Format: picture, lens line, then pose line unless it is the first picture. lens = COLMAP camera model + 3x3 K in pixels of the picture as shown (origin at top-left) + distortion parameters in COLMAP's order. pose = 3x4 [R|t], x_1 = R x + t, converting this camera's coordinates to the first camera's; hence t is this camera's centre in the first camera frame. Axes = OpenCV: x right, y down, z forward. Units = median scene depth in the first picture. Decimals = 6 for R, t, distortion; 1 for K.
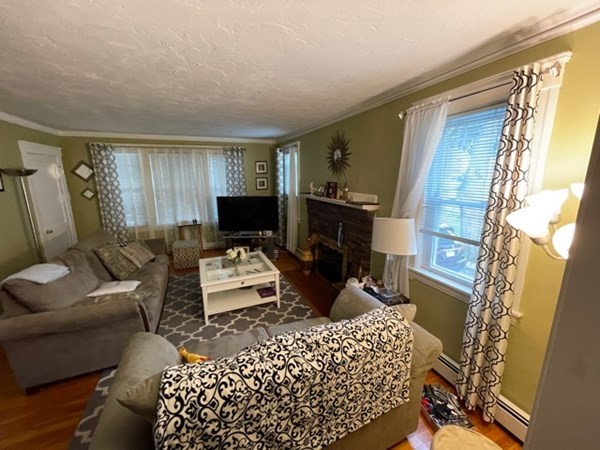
lens RADIAL K [[242.9, 0, 298.5], [0, 242.9, 224.8], [0, 0, 1]] dist [-0.004801, 0.001244]
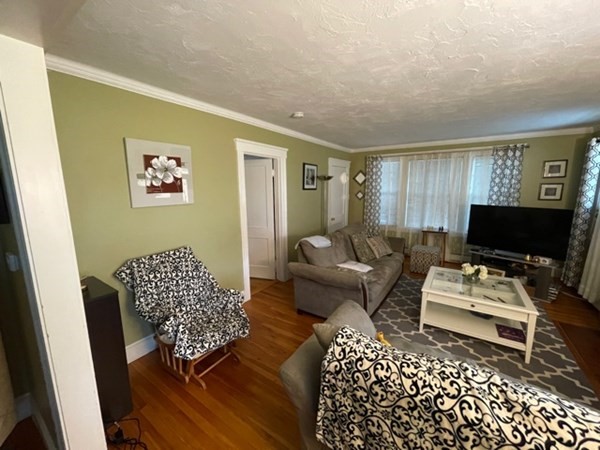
lens RADIAL K [[242.9, 0, 300.0], [0, 242.9, 224.5], [0, 0, 1]] dist [-0.004801, 0.001244]
pose [[0.548777, 0.137163, -0.824640, 0.082135], [-0.170302, 0.984104, 0.050355, 0.024881], [0.818438, 0.112805, 0.563413, 0.024458]]
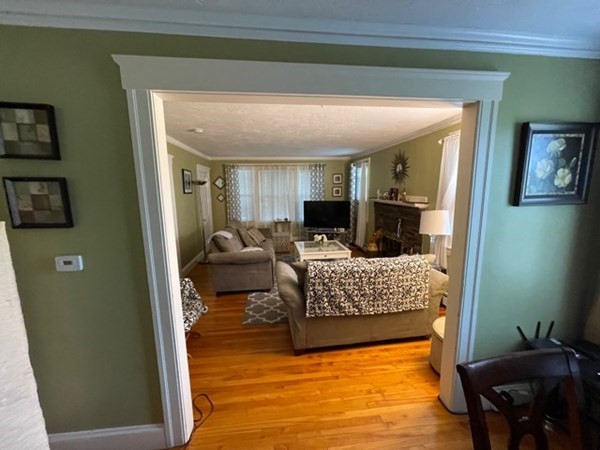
lens RADIAL K [[242.9, 0, 297.9], [0, 242.9, 224.8], [0, 0, 1]] dist [-0.004801, 0.001244]
pose [[0.960588, 0.038262, -0.275331, 0.006083], [-0.051960, 0.997739, -0.042627, 0.114211], [0.273077, 0.055253, 0.960404, -0.435317]]
